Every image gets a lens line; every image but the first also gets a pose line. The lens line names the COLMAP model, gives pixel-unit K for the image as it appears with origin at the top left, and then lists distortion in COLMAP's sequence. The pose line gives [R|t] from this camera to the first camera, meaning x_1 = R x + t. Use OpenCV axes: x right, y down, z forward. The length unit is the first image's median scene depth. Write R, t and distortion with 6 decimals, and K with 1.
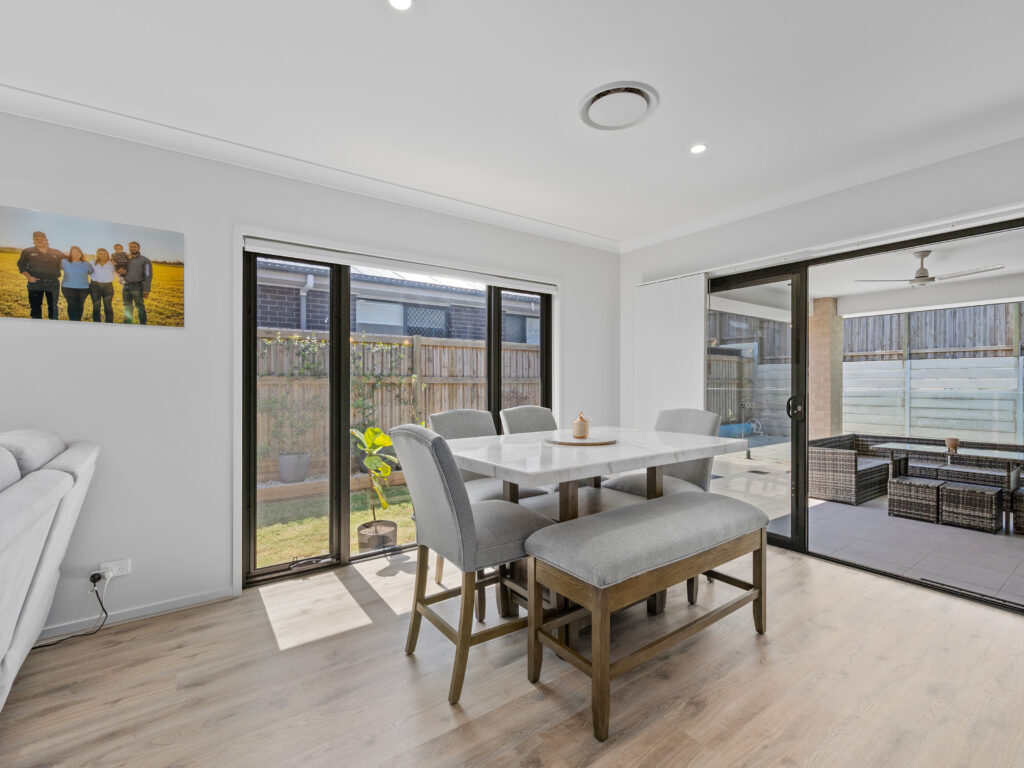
lens RADIAL K [[465.7, 0, 509.6], [0, 465.7, 384.4], [0, 0, 1]] dist [-0.003764, 0.001465]
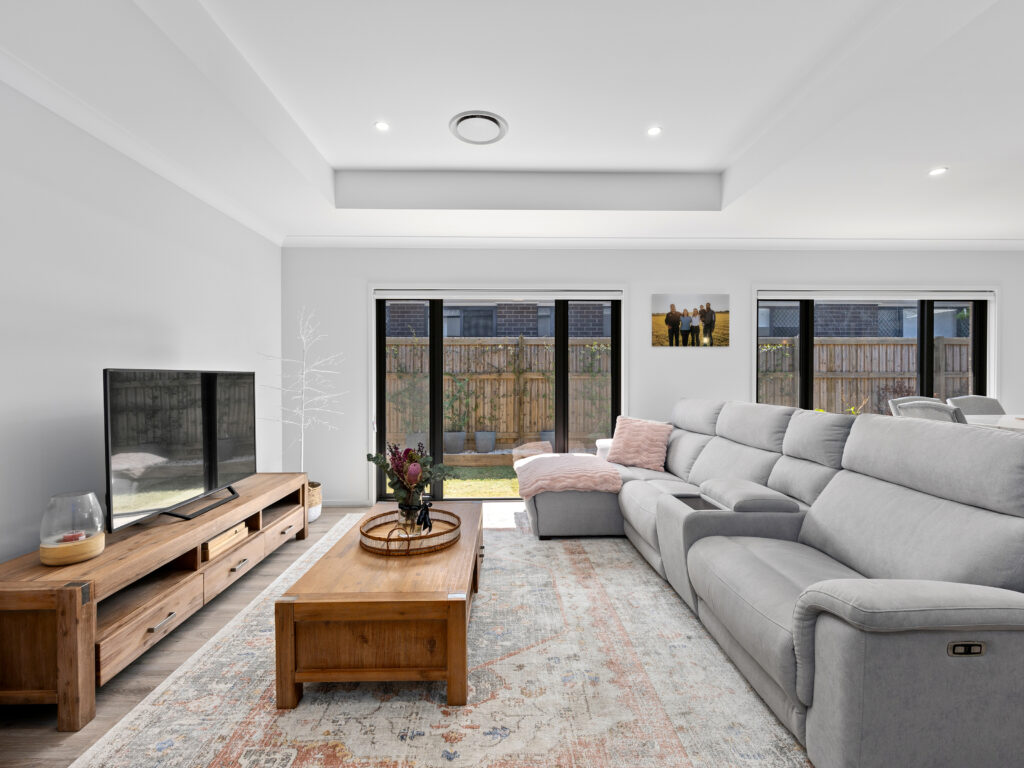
lens RADIAL K [[465.7, 0, 515.4], [0, 465.7, 381.4], [0, 0, 1]] dist [-0.003764, 0.001465]
pose [[0.831731, 0.003379, -0.555168, -0.212457], [-0.001078, 0.999989, 0.004471, 0.003014], [0.555178, -0.003120, 0.831726, -0.529726]]
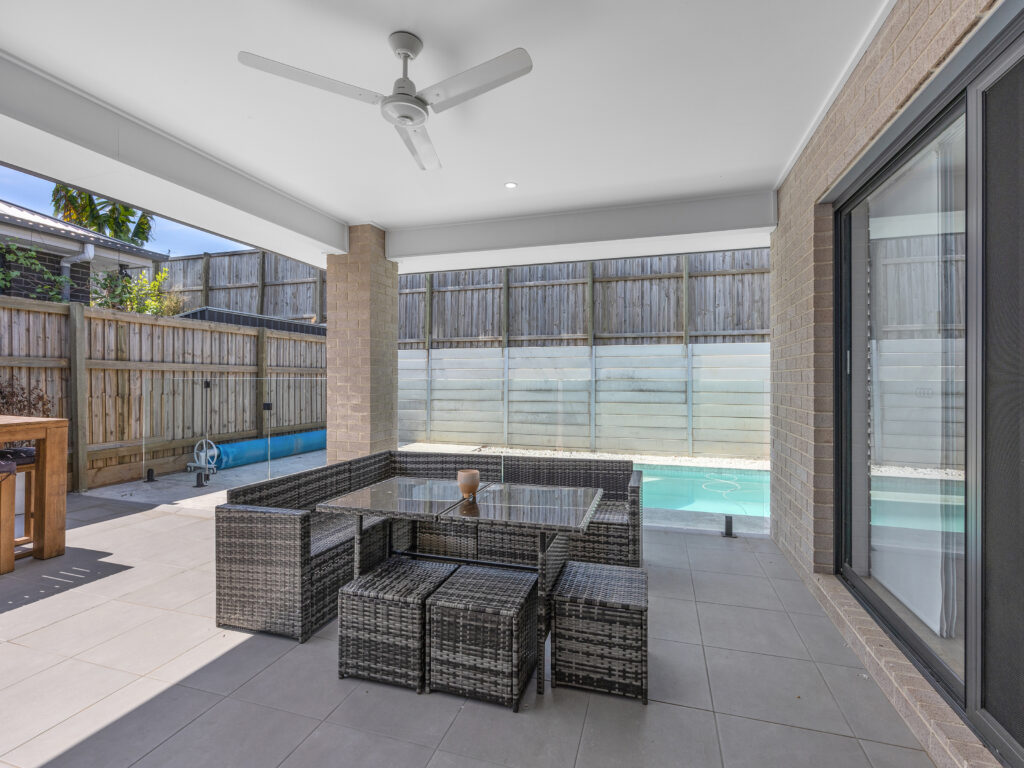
lens RADIAL K [[465.7, 0, 522.8], [0, 465.7, 382.9], [0, 0, 1]] dist [-0.003764, 0.001465]
pose [[0.787718, -0.001396, 0.616035, 0.716604], [-0.000760, 0.999994, 0.003238, 0.025700], [-0.616036, -0.003019, 0.787712, 0.605418]]
